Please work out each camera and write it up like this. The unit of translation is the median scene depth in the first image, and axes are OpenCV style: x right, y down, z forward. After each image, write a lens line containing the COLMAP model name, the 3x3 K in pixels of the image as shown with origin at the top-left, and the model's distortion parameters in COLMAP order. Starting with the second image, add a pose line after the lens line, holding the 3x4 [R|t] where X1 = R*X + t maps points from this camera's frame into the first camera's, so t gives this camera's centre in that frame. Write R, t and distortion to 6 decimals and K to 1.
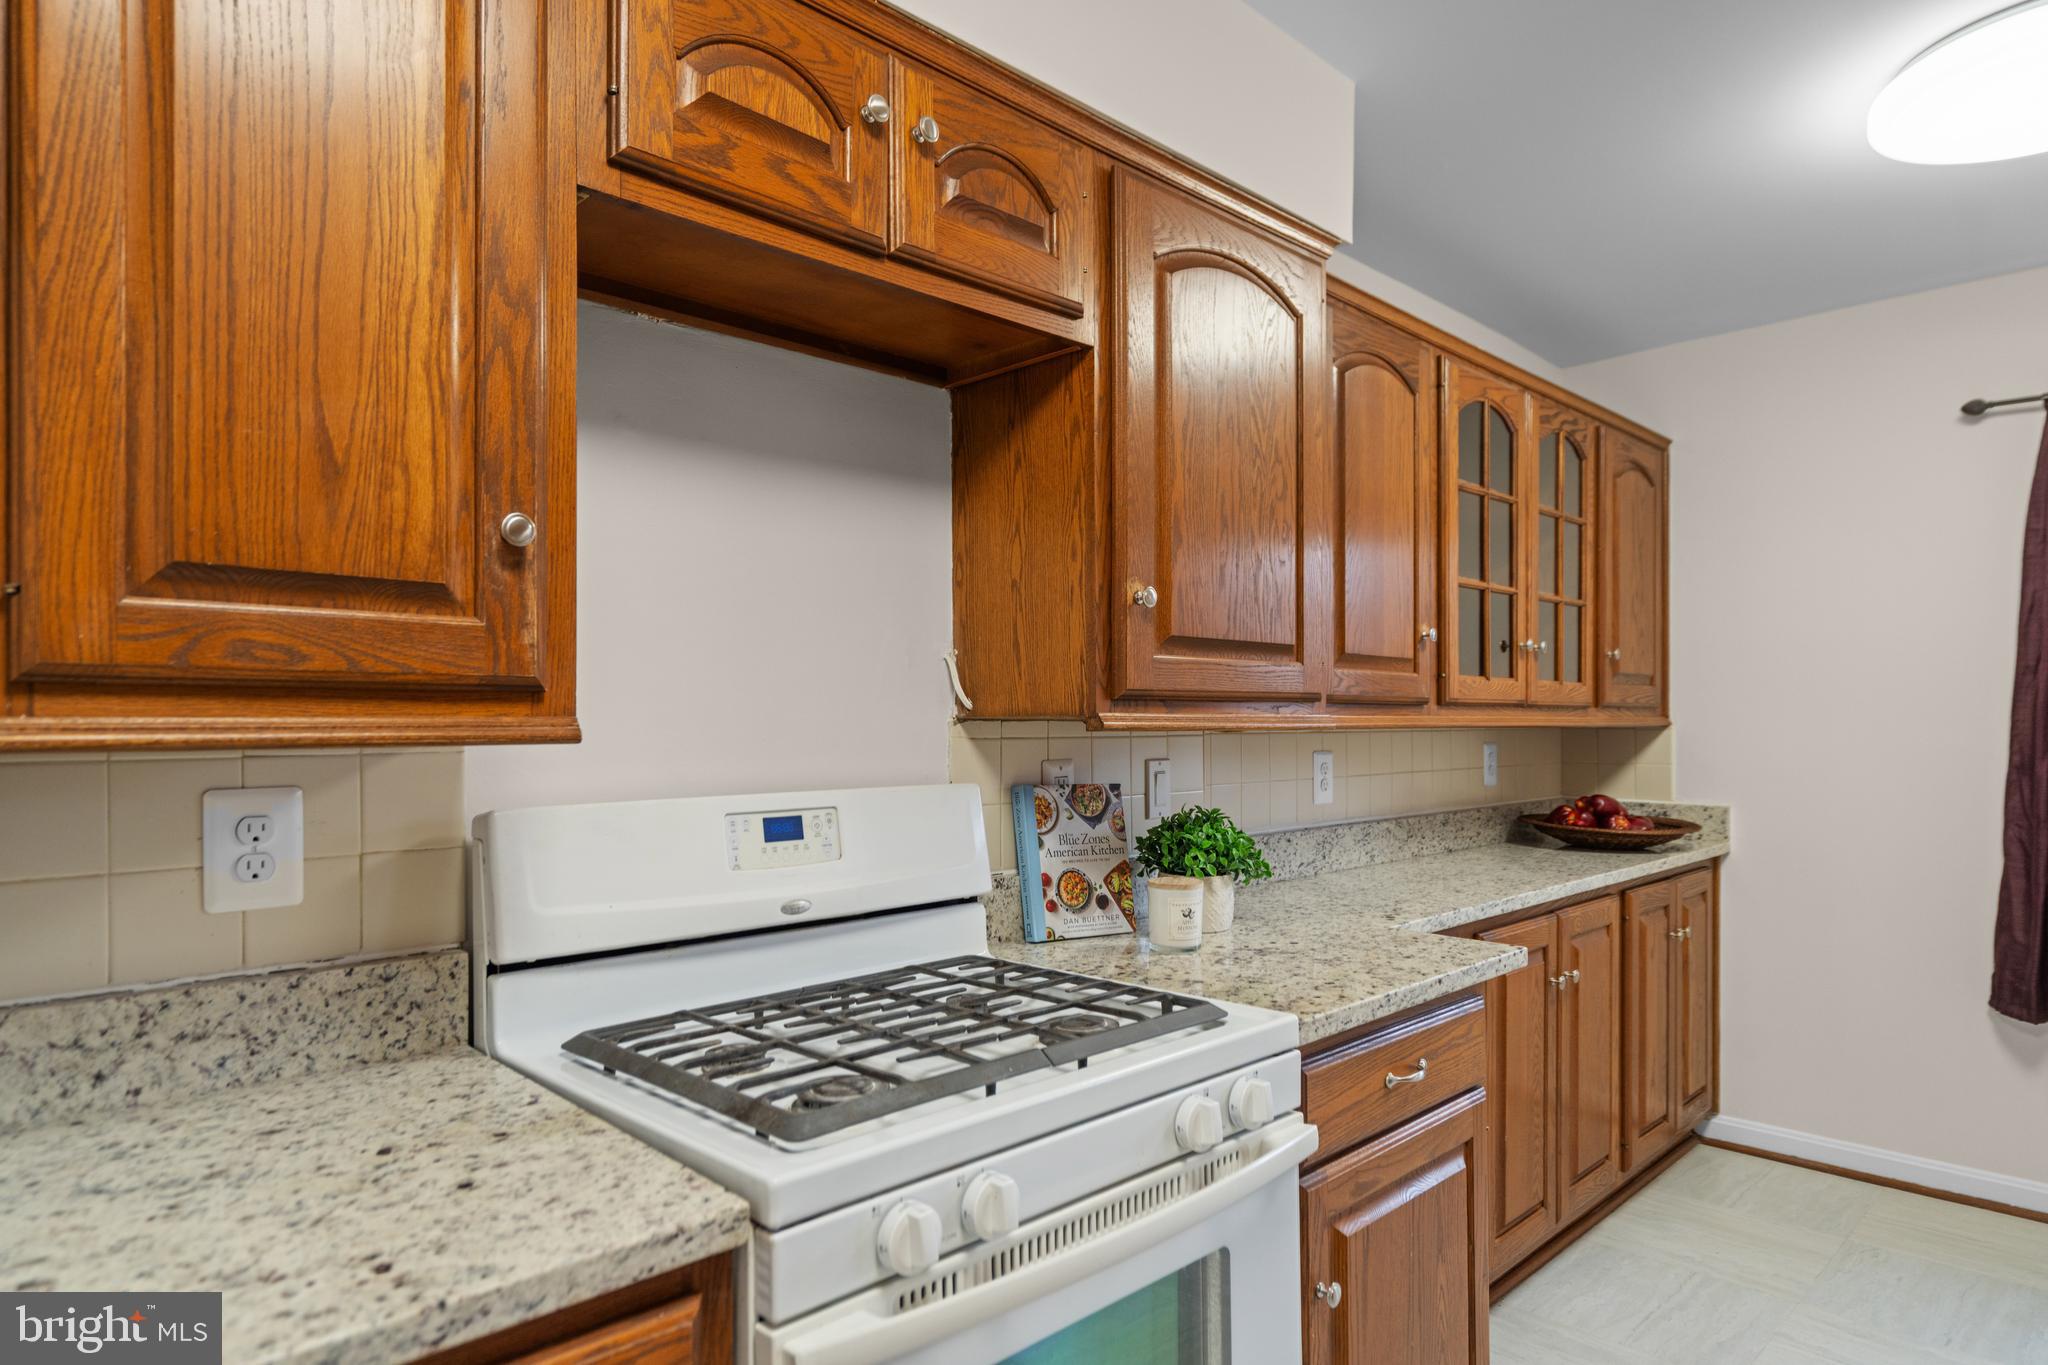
lens RADIAL K [[1212.2, 0, 1000.0], [0, 1212.2, 717.4], [0, 0, 1]] dist [0.004091, 0.002350]
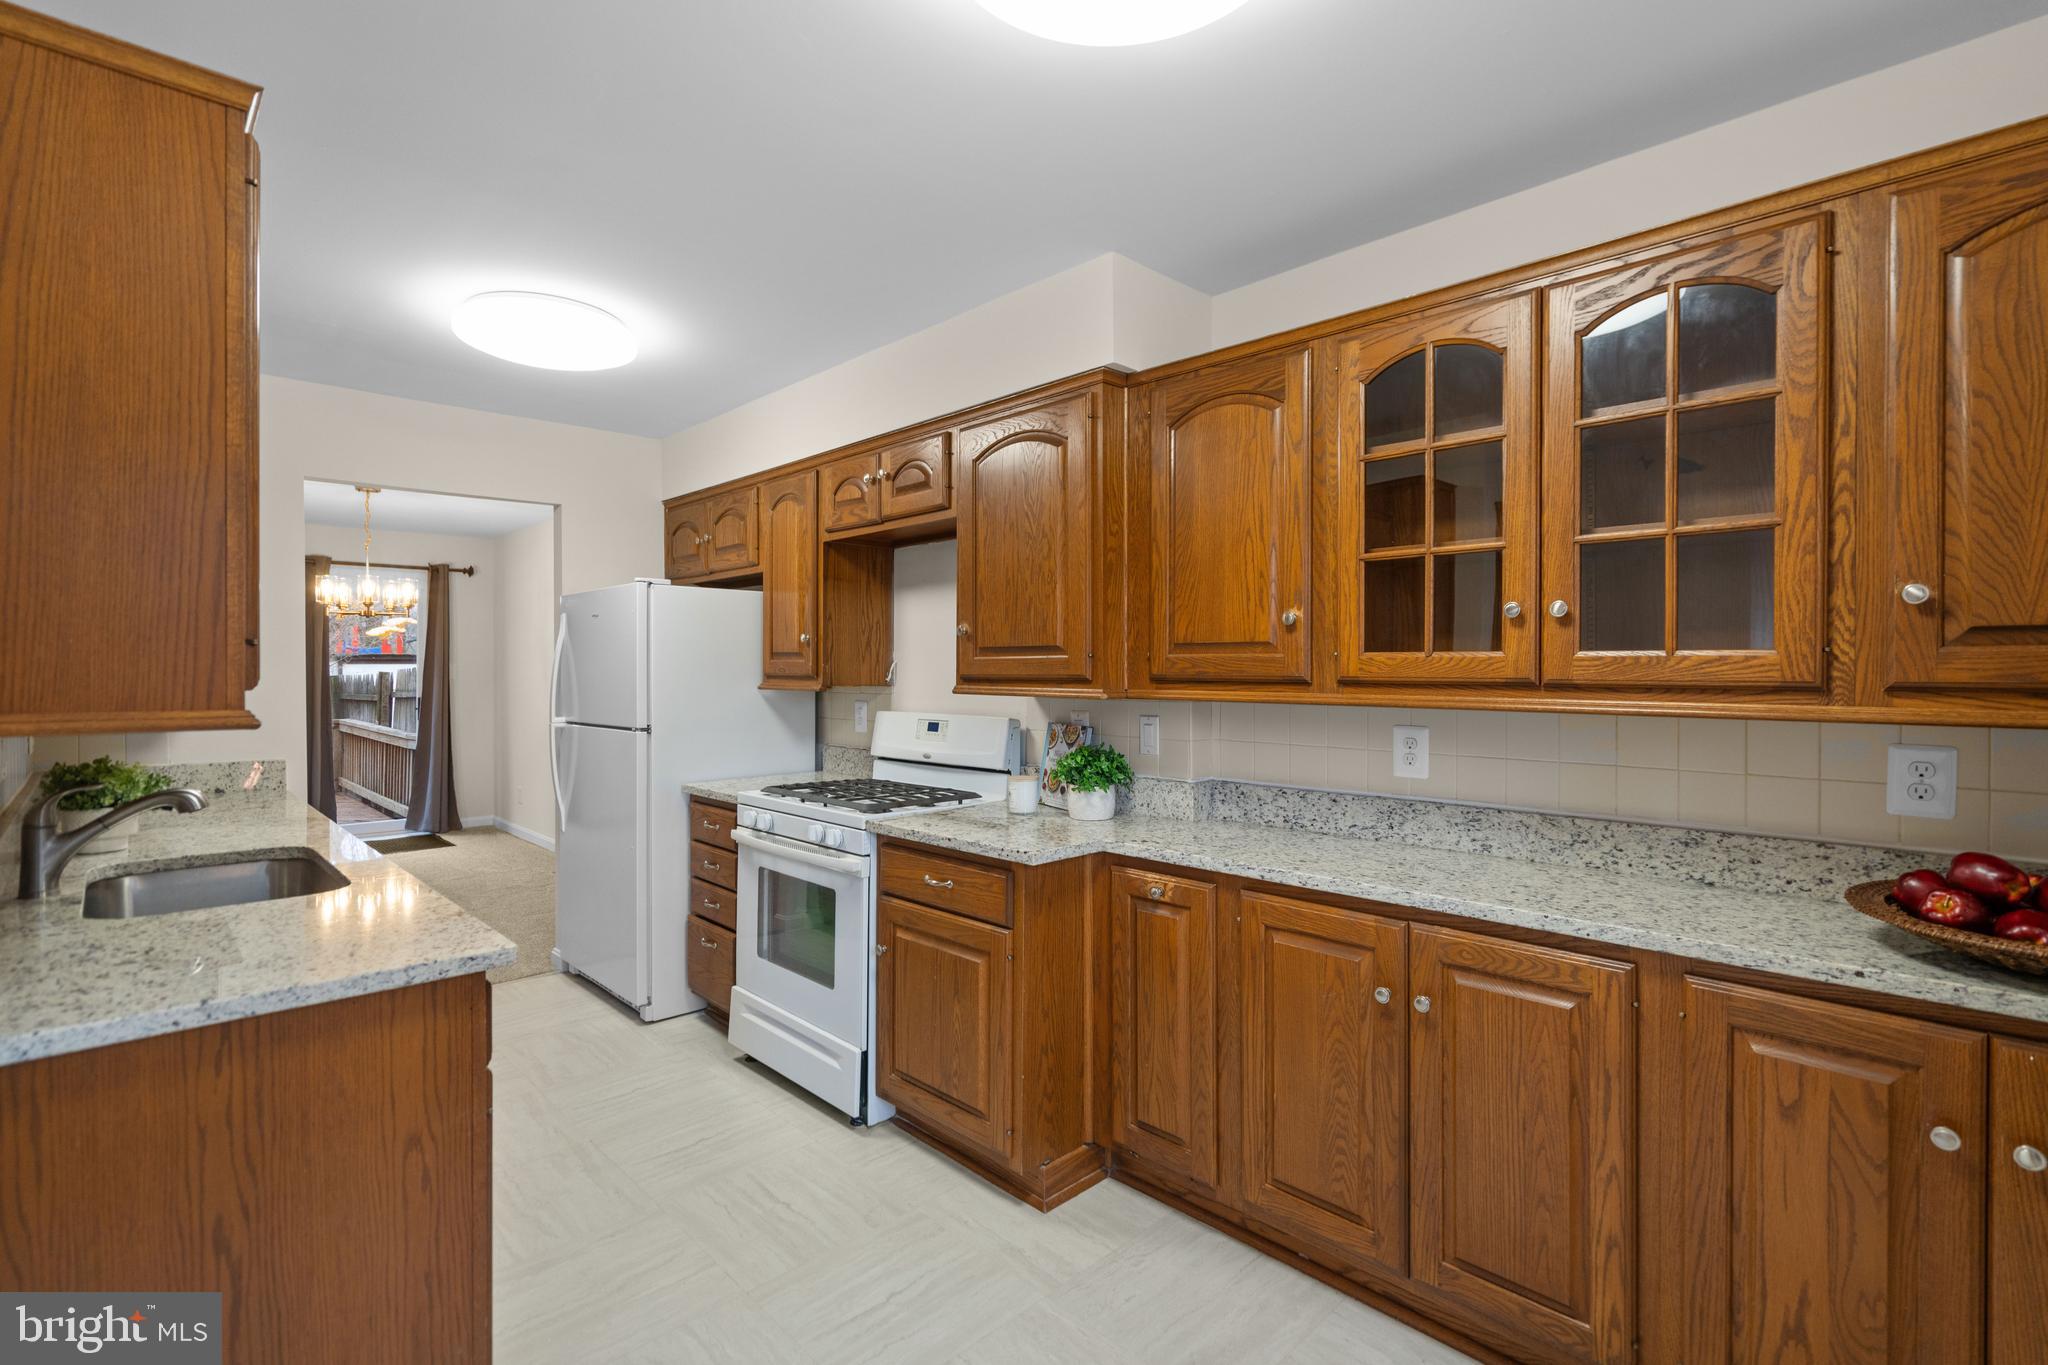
lens RADIAL K [[944.2, 0, 1023.5], [0, 944.2, 677.1], [0, 0, 1]] dist [-0.000283, 0.002315]
pose [[-0.006369, 0.009776, -0.999932, 1.556251], [0.001391, 0.999951, 0.009767, -0.030854], [0.999979, -0.001329, -0.006382, 0.995702]]
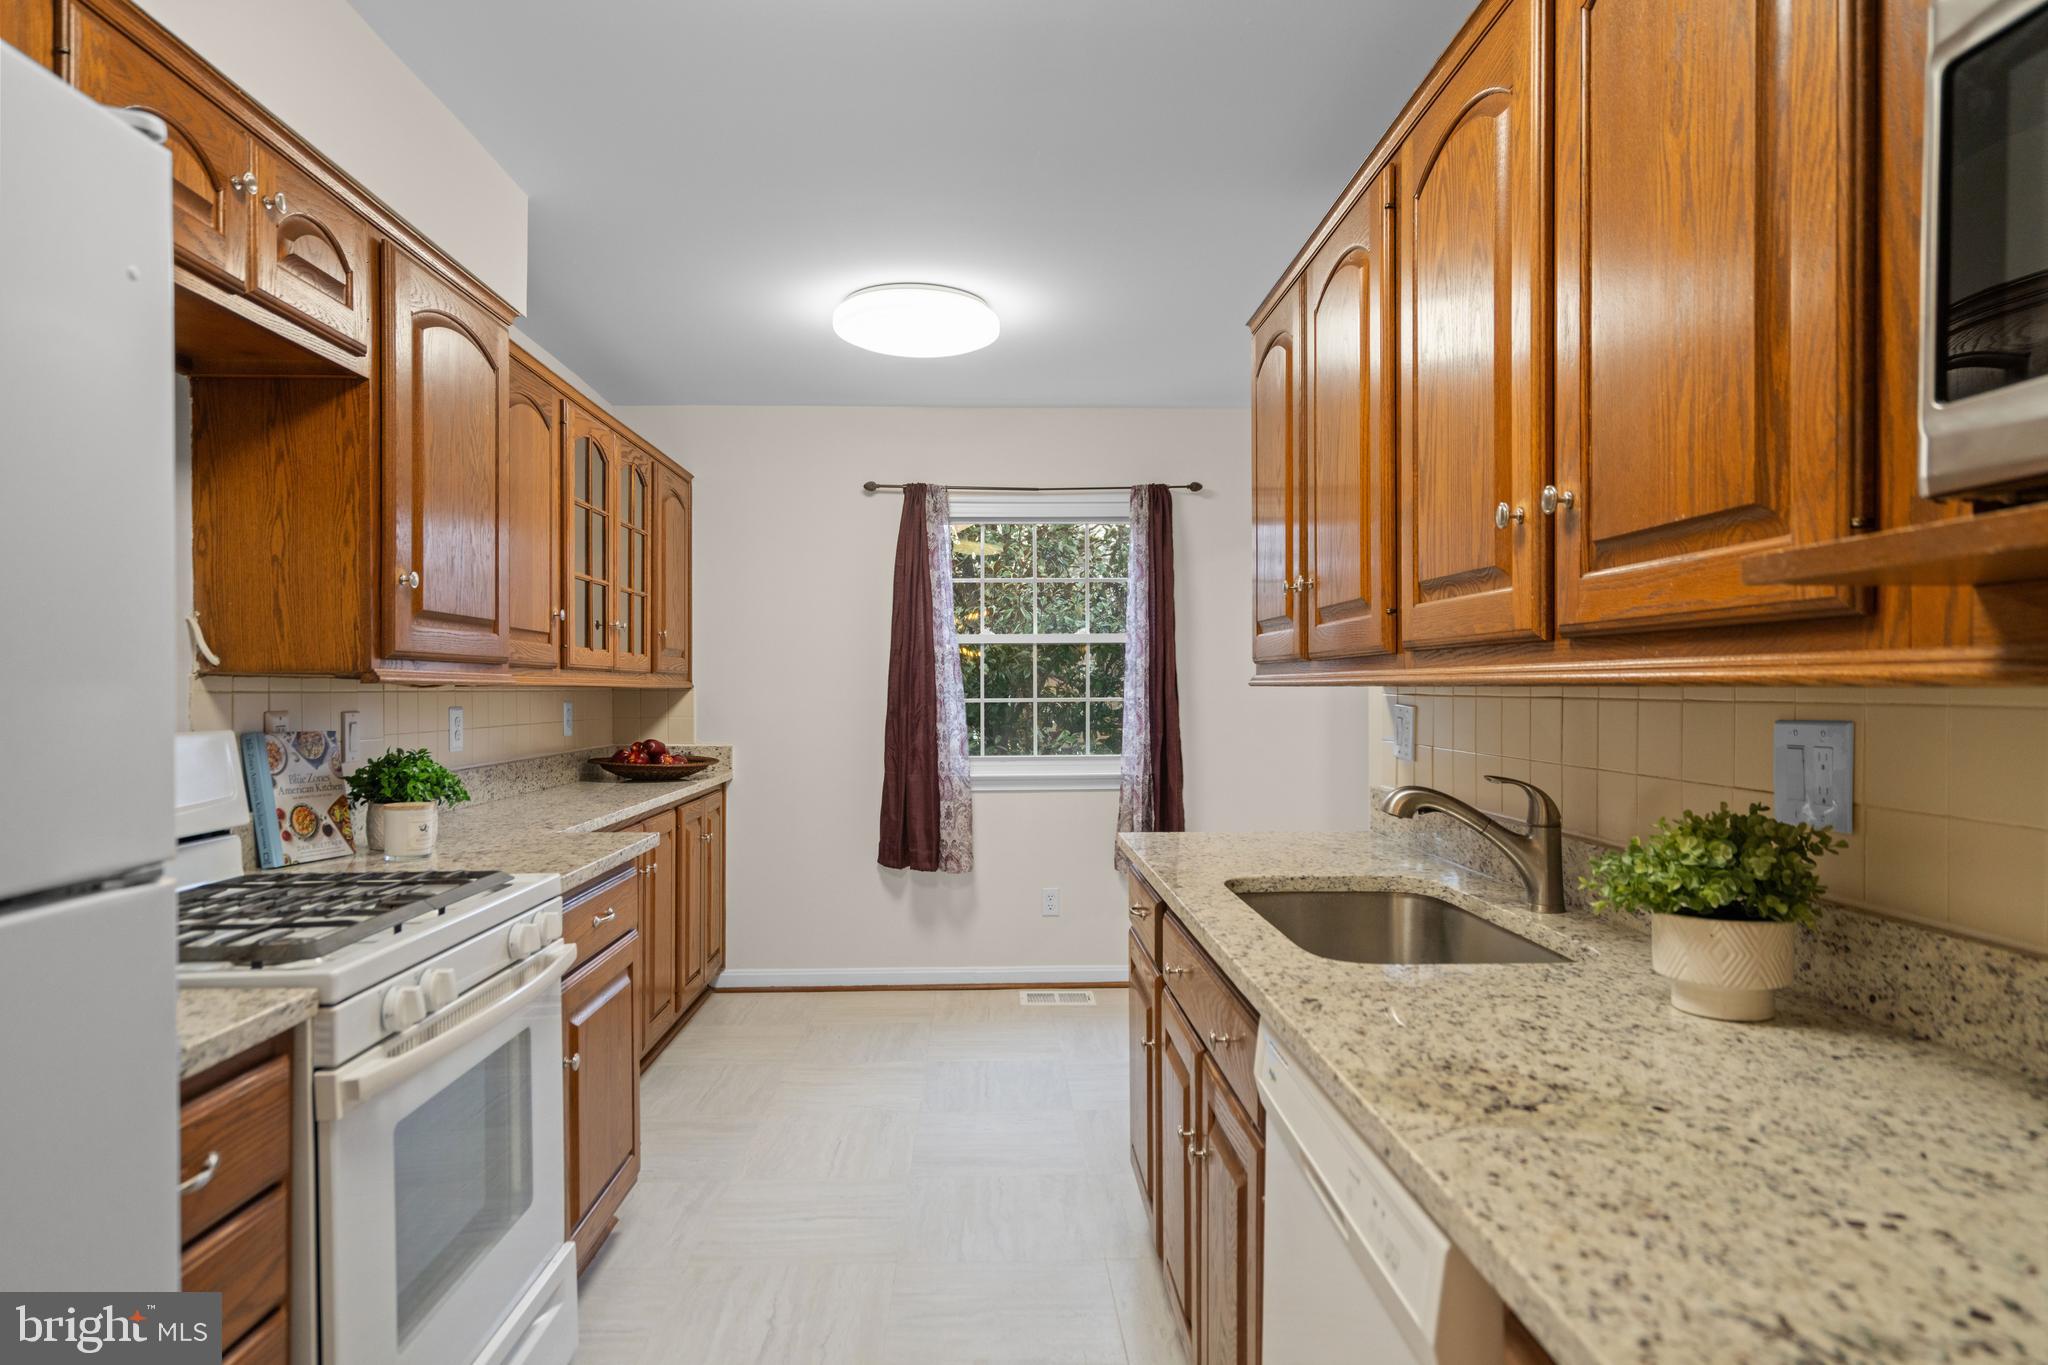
lens RADIAL K [[1212.2, 0, 1031.4], [0, 1212.2, 690.8], [0, 0, 1]] dist [0.004091, 0.002350]
pose [[0.667606, -0.000969, 0.744514, -0.354439], [0.000452, 0.999999, 0.000895, 0.016095], [-0.744515, -0.000261, 0.667606, -0.314405]]
